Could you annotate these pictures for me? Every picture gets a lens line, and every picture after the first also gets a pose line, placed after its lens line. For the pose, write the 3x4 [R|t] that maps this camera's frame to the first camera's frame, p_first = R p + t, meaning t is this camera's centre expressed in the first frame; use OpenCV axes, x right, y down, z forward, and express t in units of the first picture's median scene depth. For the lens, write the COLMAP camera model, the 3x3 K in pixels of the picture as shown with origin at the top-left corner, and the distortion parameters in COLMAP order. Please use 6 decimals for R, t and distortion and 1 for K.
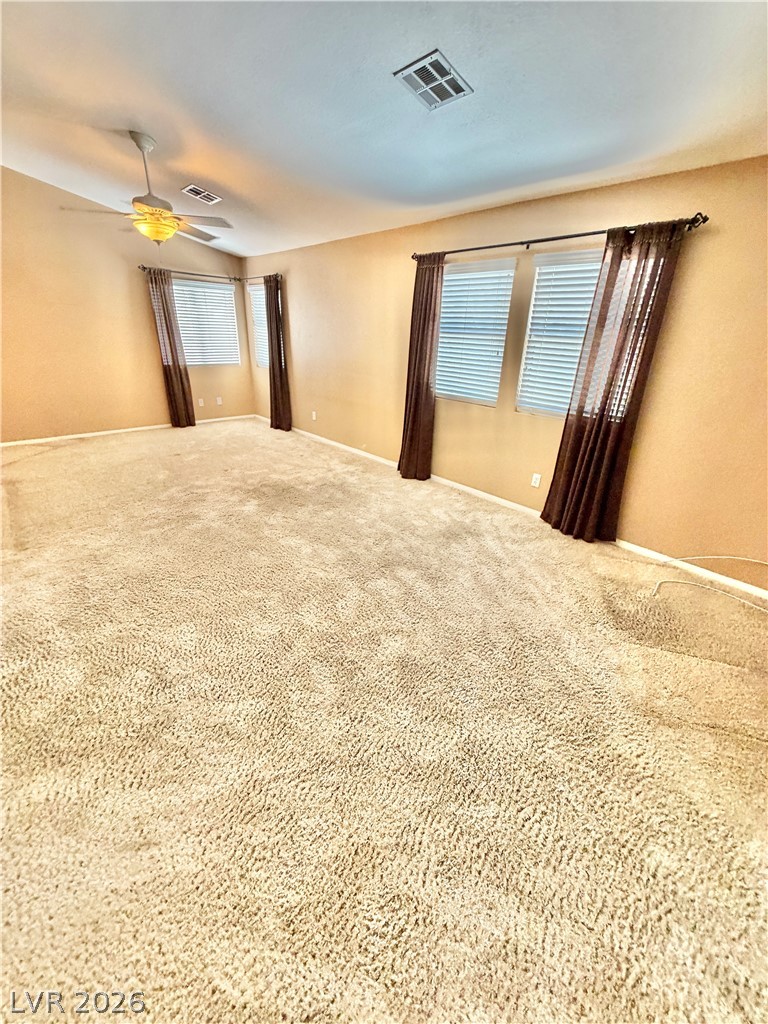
lens RADIAL K [[409.2, 0, 385.2], [0, 409.2, 510.9], [0, 0, 1]] dist [-0.000049, 0.000612]
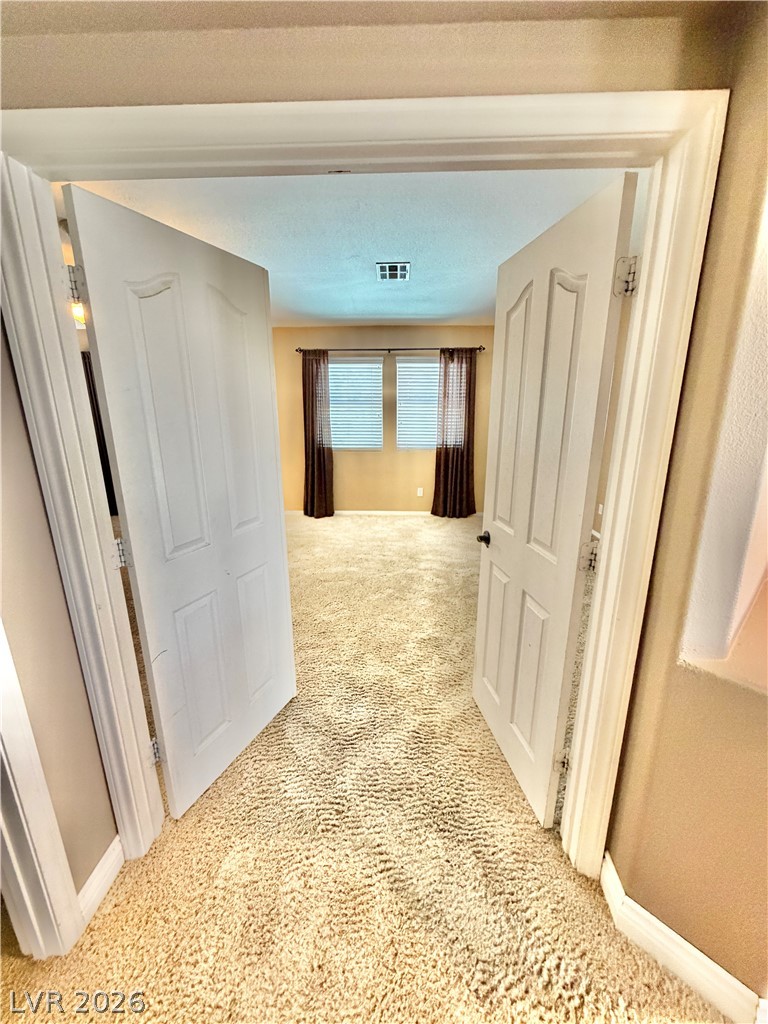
lens RADIAL K [[409.2, 0, 384.5], [0, 409.2, 510.6], [0, 0, 1]] dist [-0.000049, 0.000612]
pose [[0.707268, -0.213731, 0.673863, -1.050675], [0.309335, 0.950672, -0.023142, -0.020018], [-0.635676, 0.224817, 0.738494, -0.047049]]
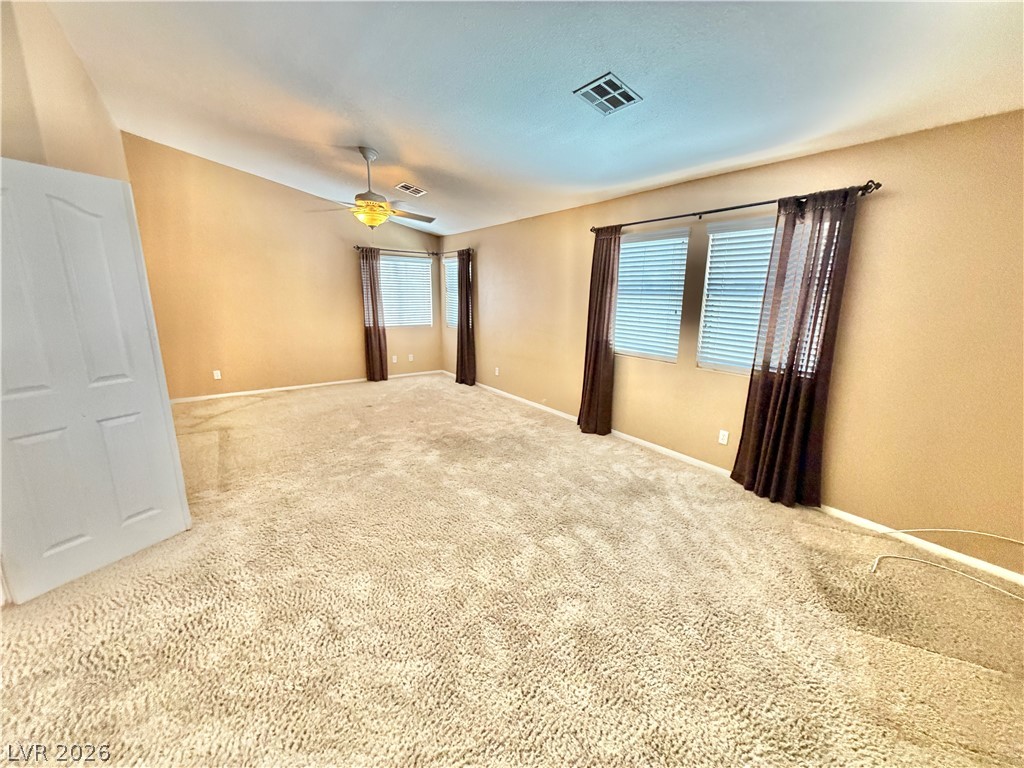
lens RADIAL K [[409.2, 0, 515.2], [0, 409.2, 385.7], [0, 0, 1]] dist [-0.000049, 0.000612]
pose [[0.992410, 0.007262, -0.122760, 0.003615], [-0.030931, 0.980902, -0.192027, 0.007613], [0.119021, 0.194367, 0.973681, -0.014053]]
